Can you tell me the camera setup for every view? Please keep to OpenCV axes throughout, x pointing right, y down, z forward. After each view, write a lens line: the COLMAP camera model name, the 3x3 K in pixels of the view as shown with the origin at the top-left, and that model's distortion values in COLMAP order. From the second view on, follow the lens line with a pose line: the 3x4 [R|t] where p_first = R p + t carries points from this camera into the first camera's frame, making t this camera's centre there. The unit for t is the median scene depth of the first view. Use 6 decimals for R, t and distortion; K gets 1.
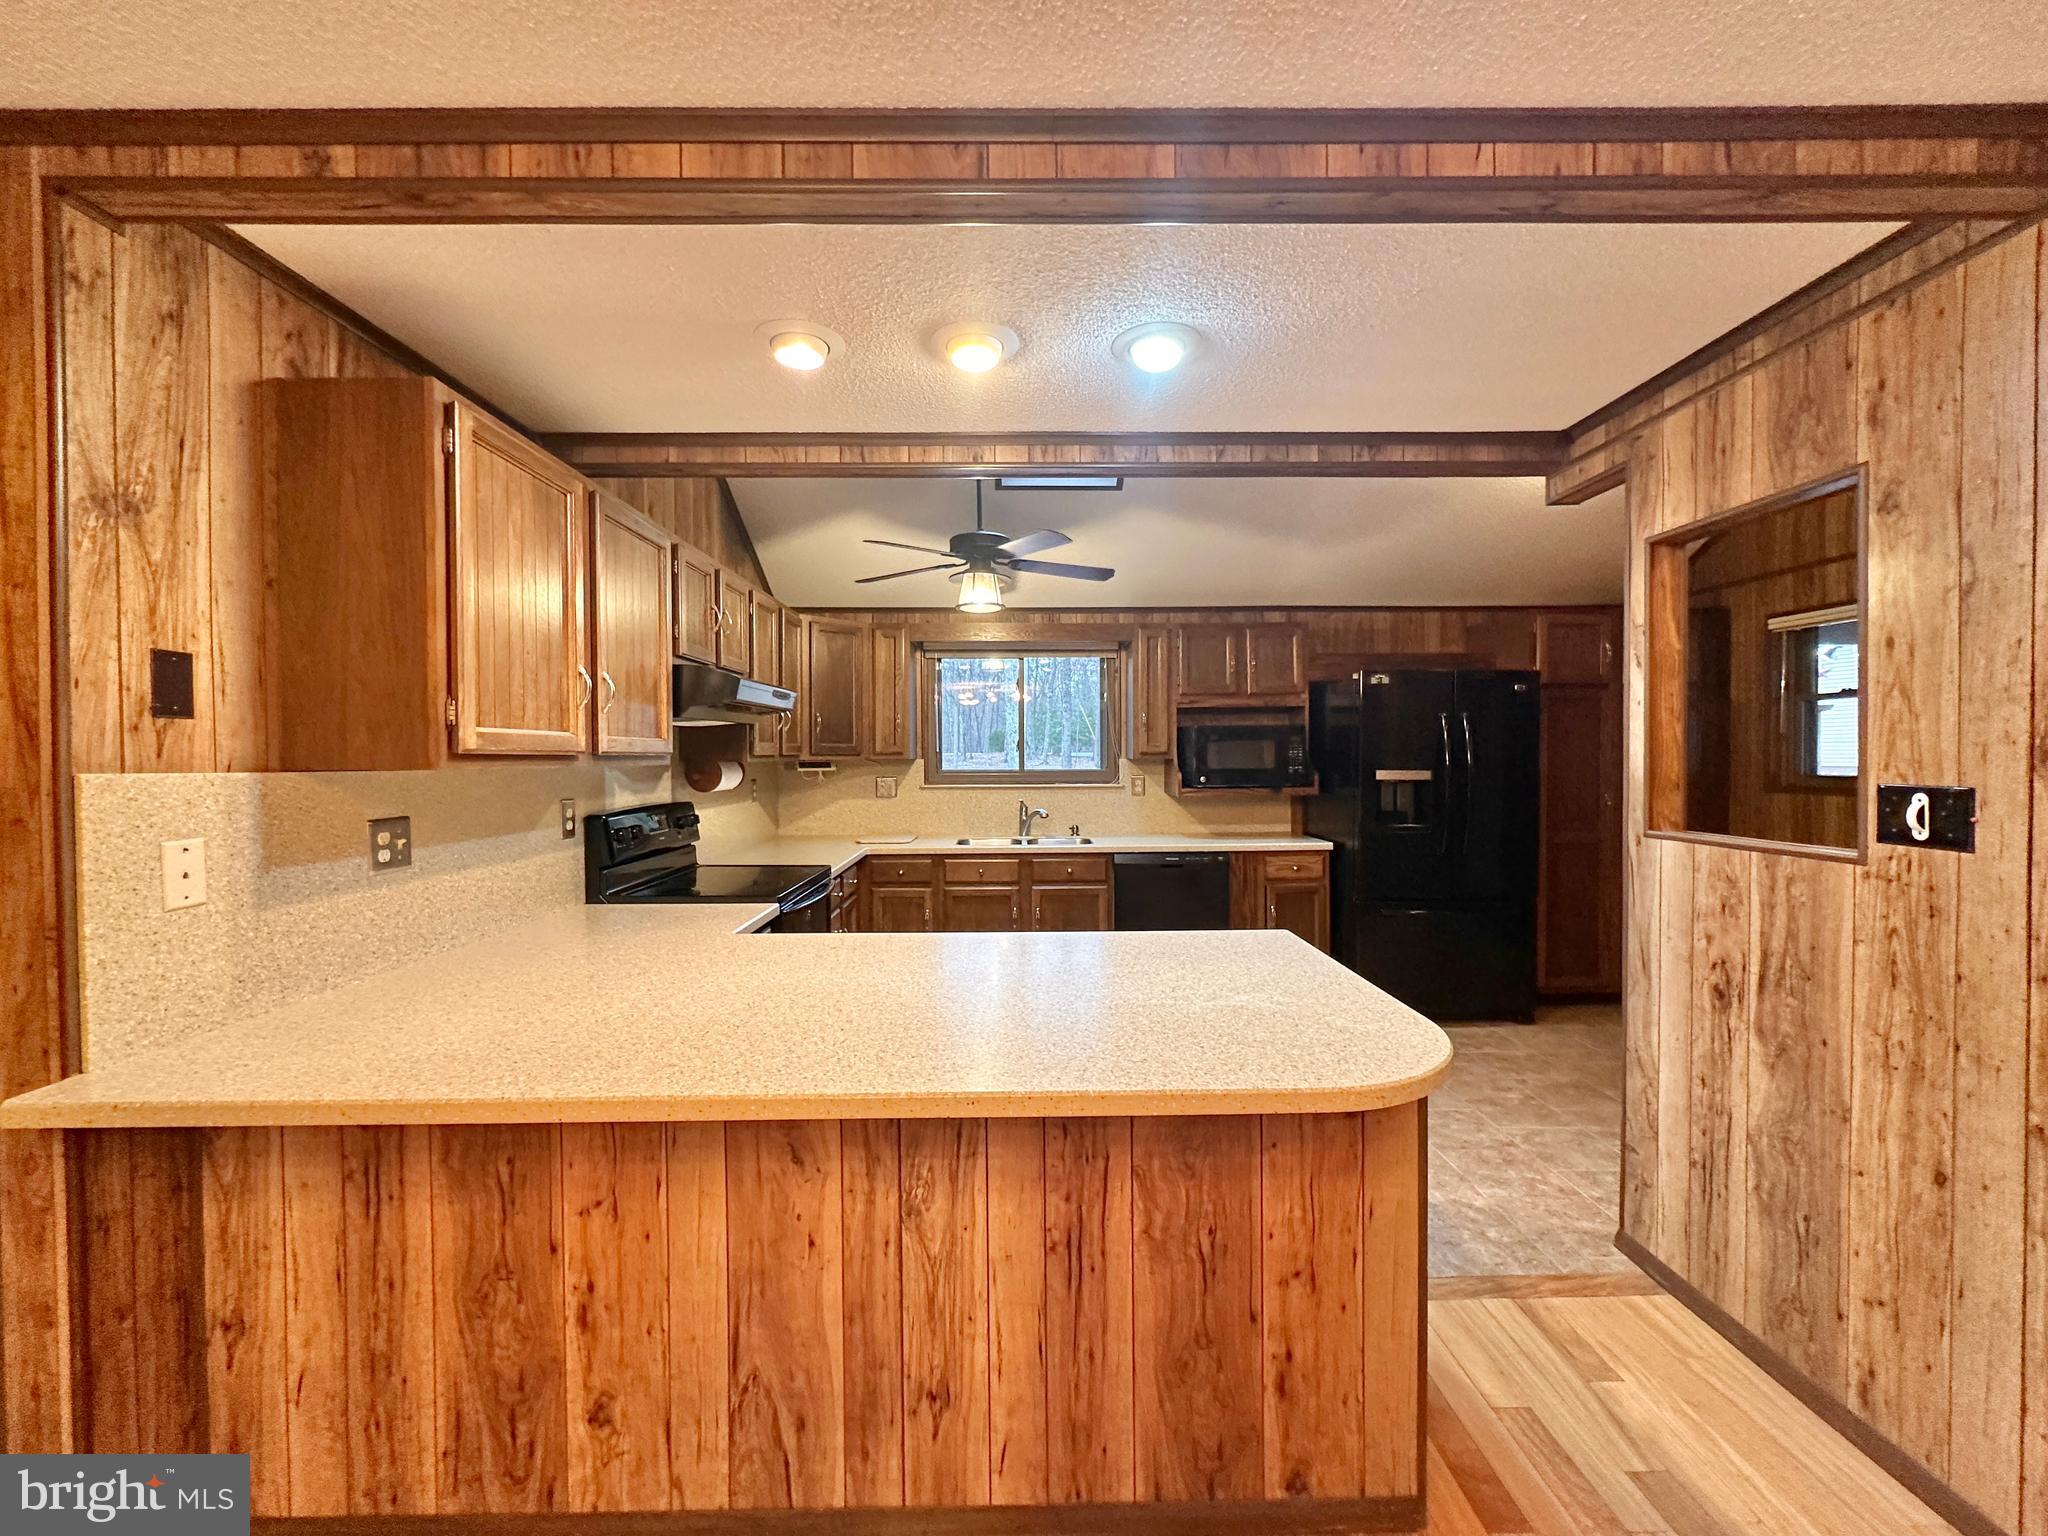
lens RADIAL K [[817.5, 0, 1024.0], [0, 817.5, 768.0], [0, 0, 1]] dist [-0.001033, -0.000135]
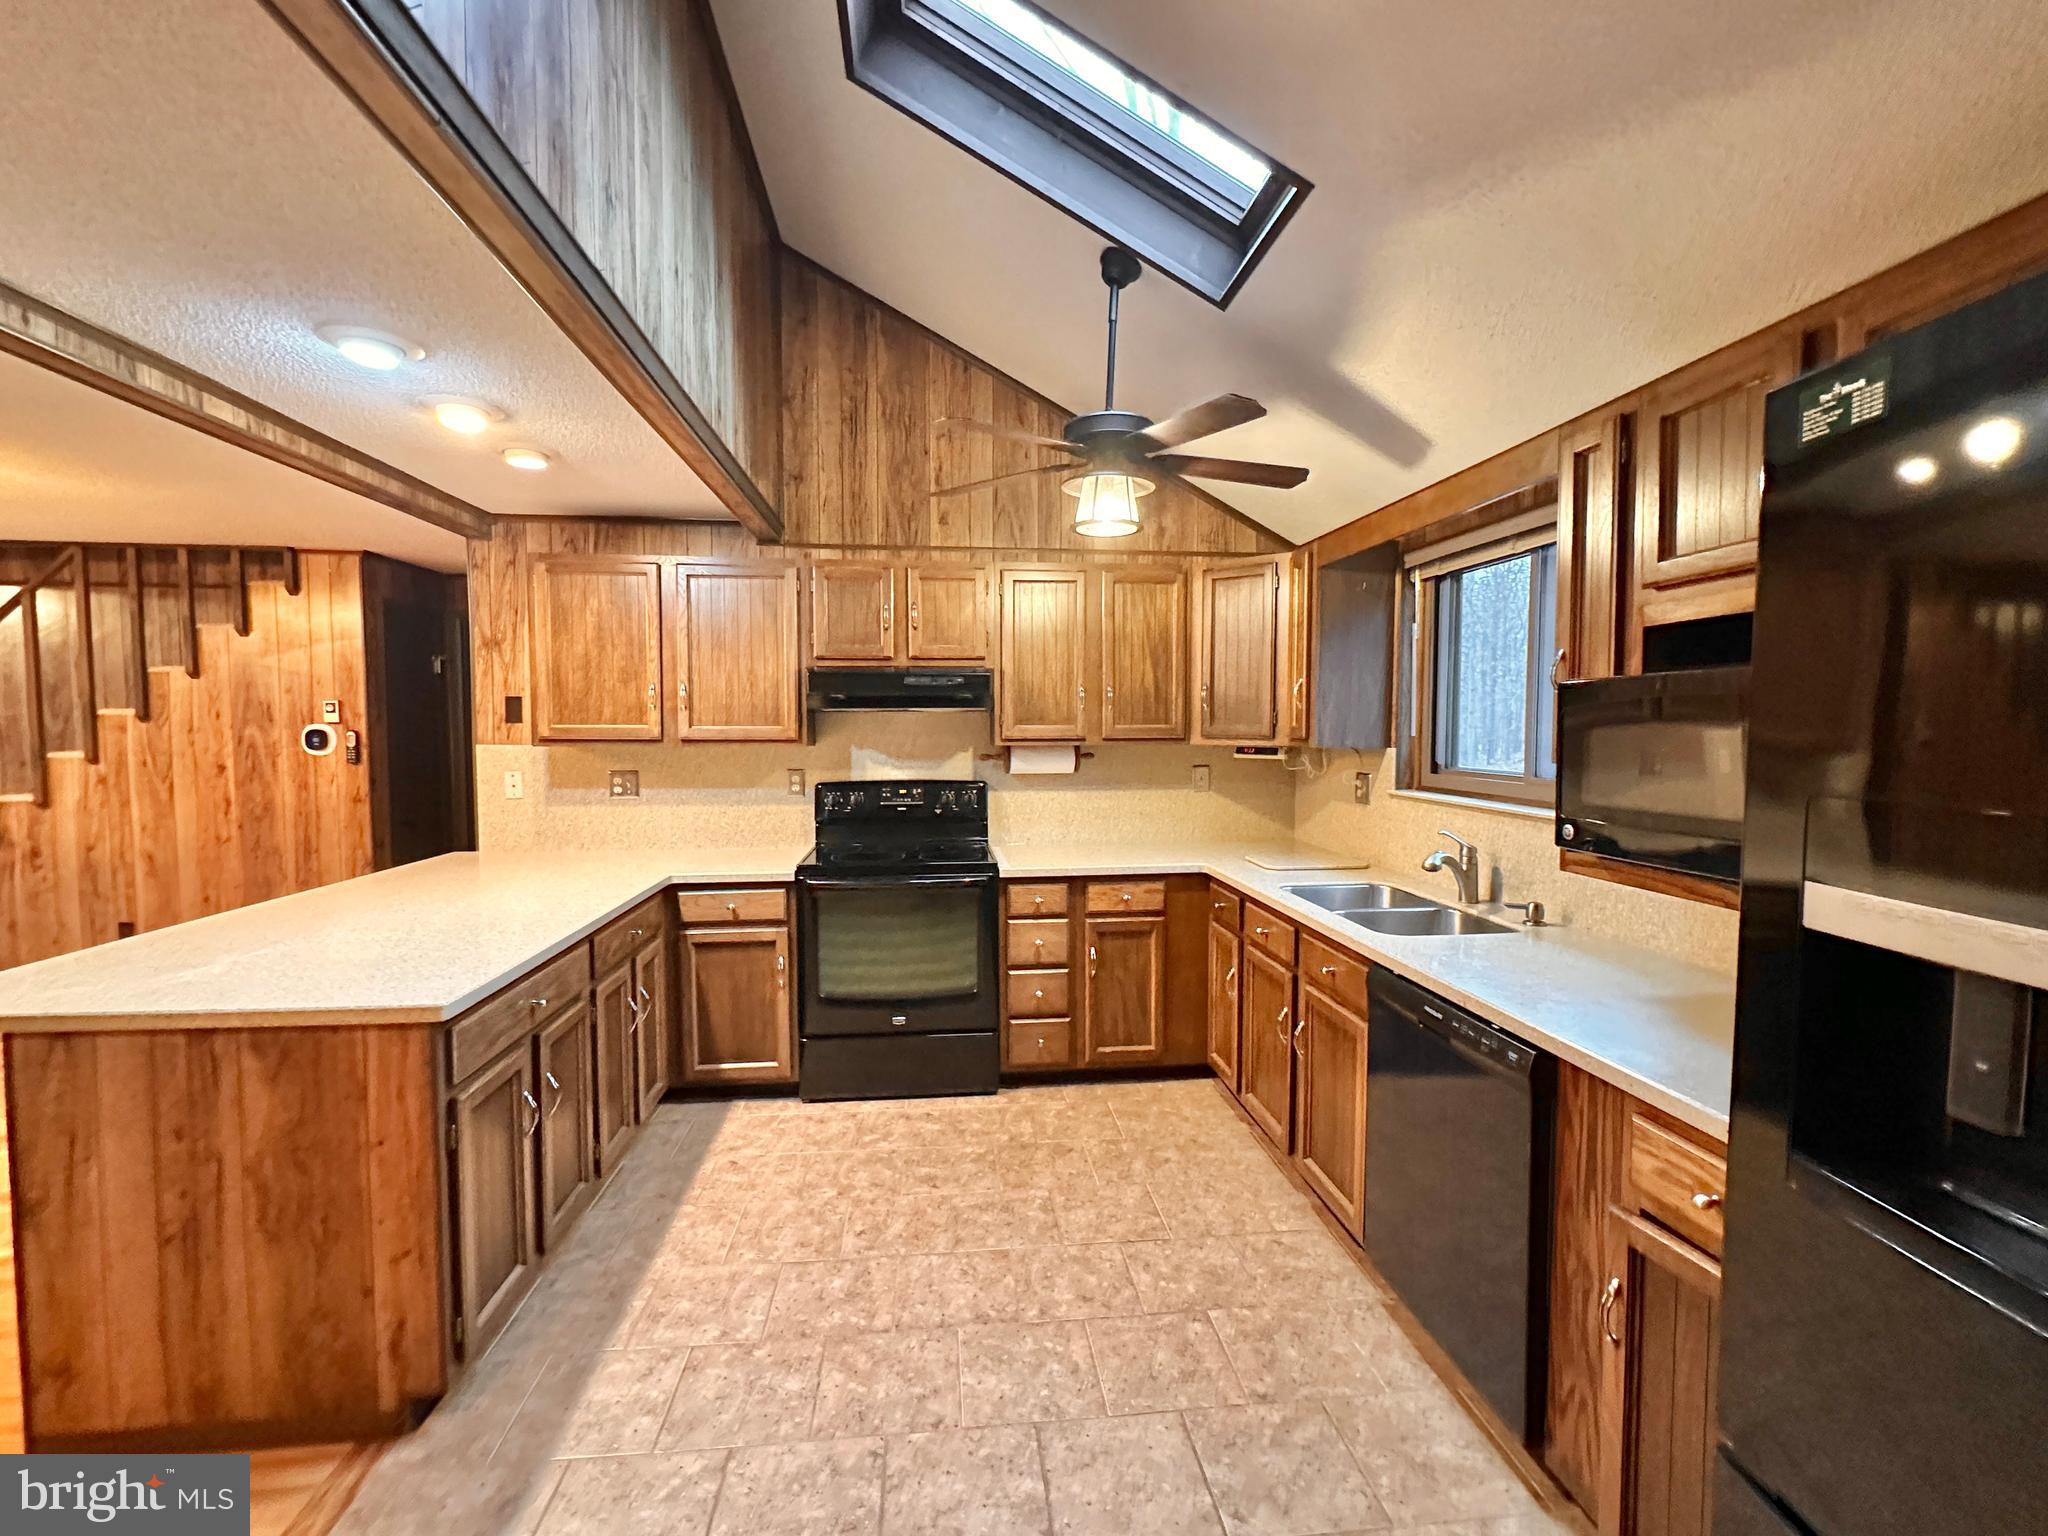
lens RADIAL K [[881.9, 0, 1024.0], [0, 881.9, 768.0], [0, 0, 1]] dist [-0.002465, -0.000171]
pose [[0.099579, 0.054556, -0.993533, 1.692364], [-0.014613, 0.998468, 0.053363, -0.084861], [0.994922, 0.009205, 0.100223, 2.133605]]
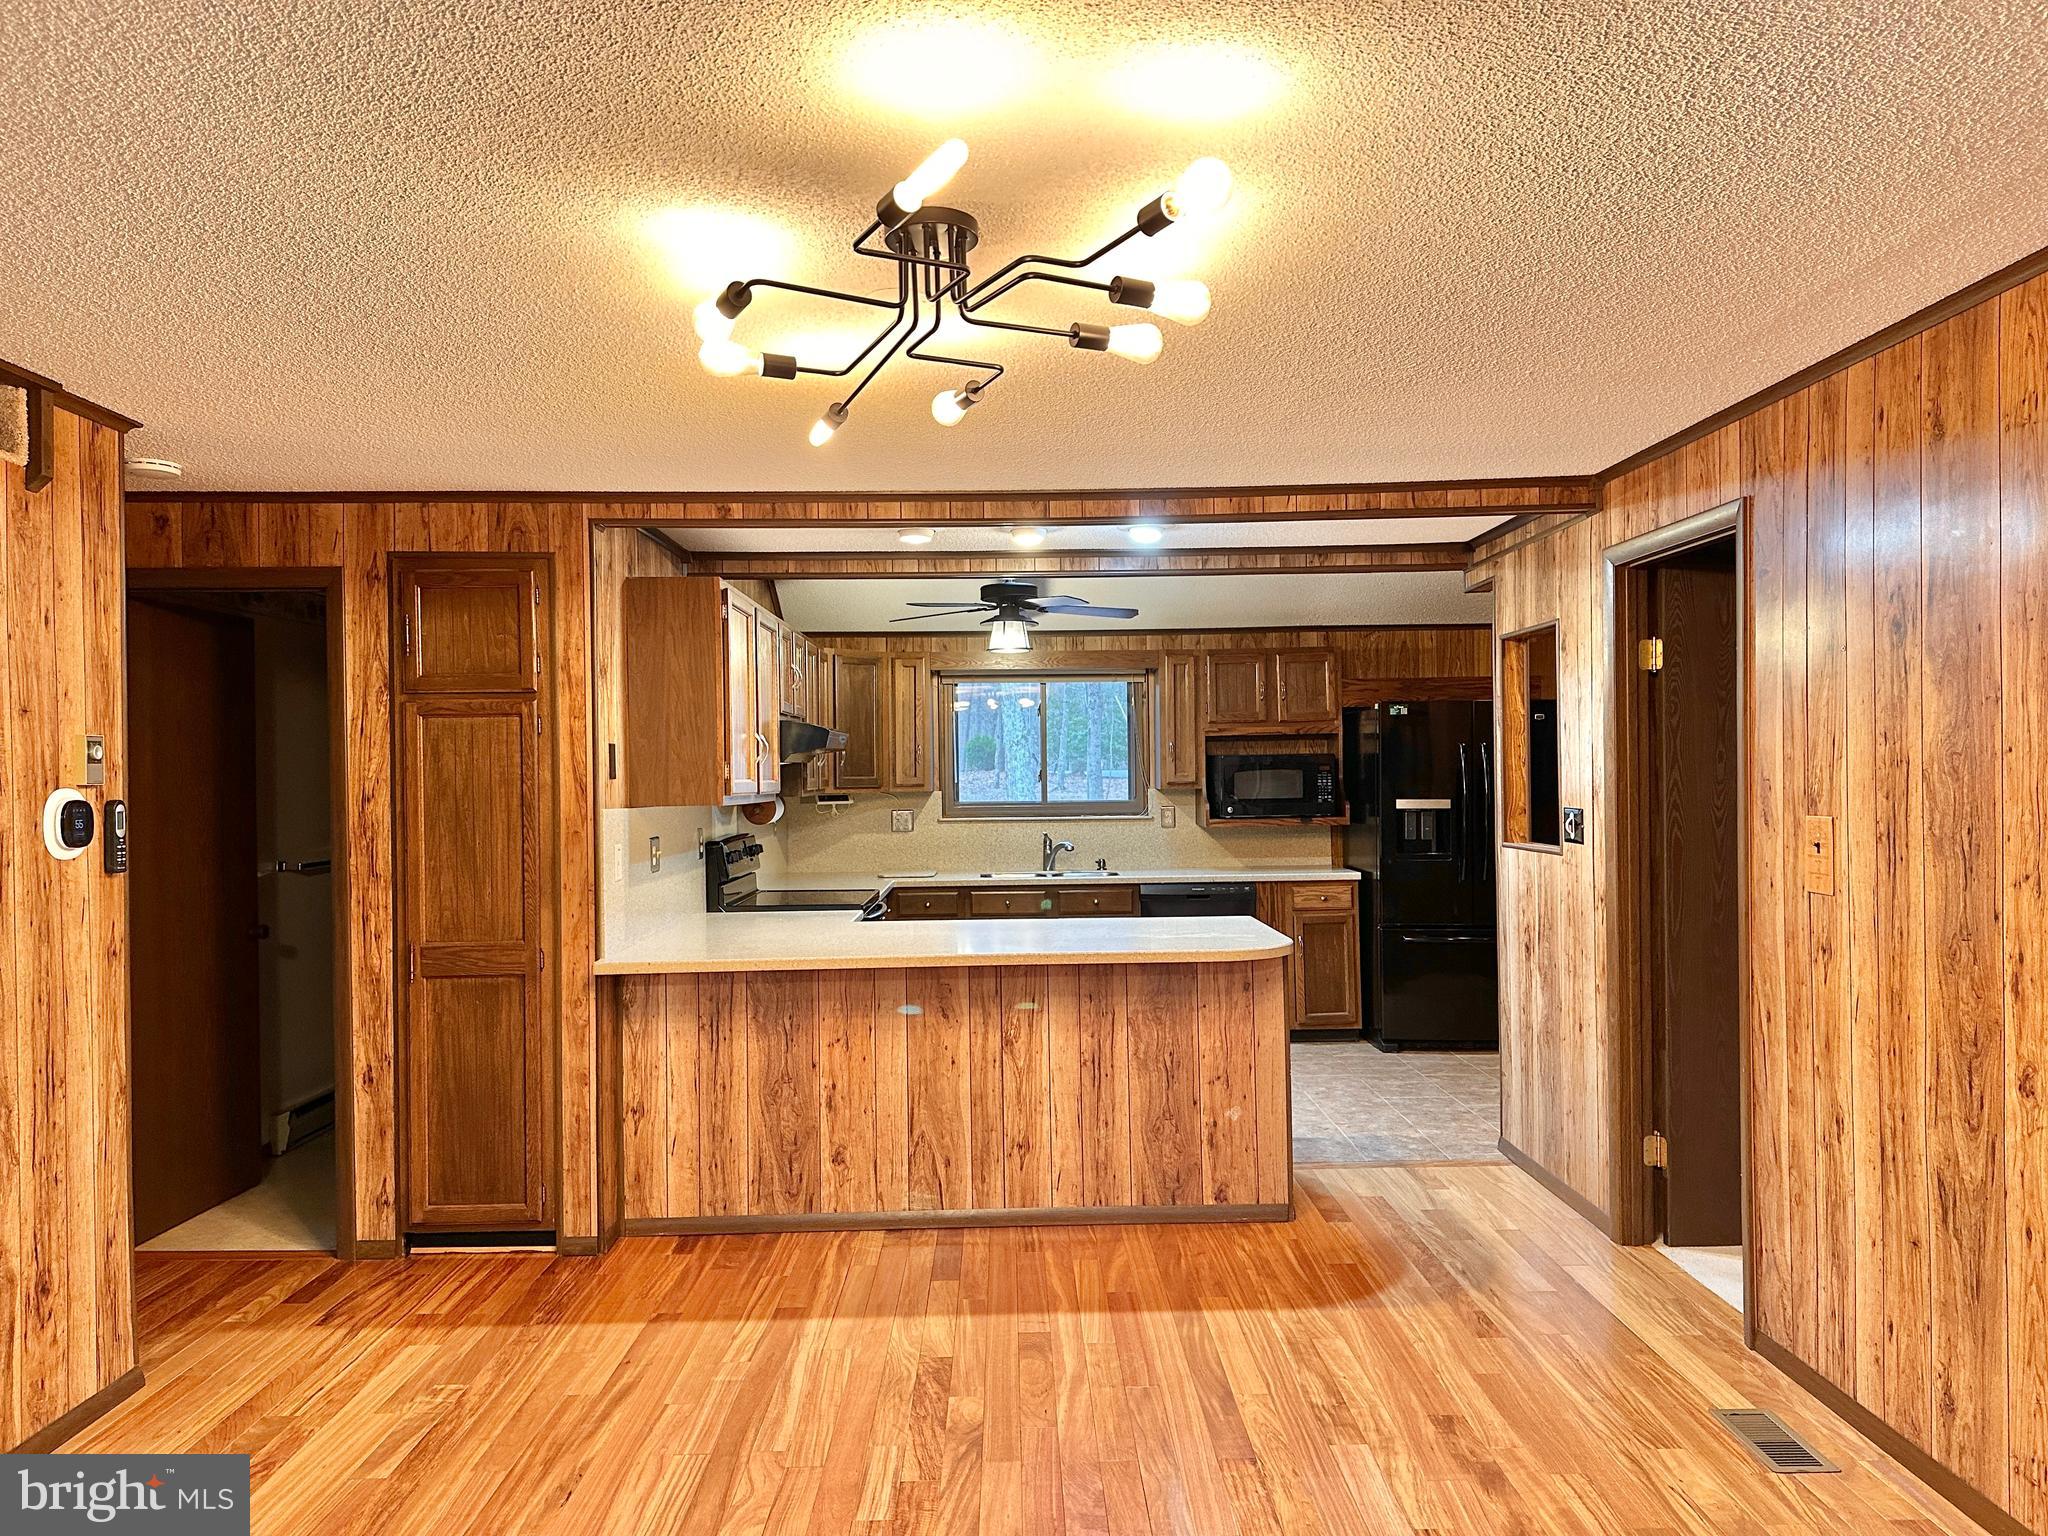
lens RADIAL K [[1460.5, 0, 1024.0], [0, 1460.5, 768.0], [0, 0, 1]] dist [0.176033, 0.000047]
pose [[0.999966, -0.007716, 0.003029, -0.103906], [0.007771, 0.999793, -0.018811, -0.014987], [-0.002884, 0.018833, 0.999818, -2.270917]]
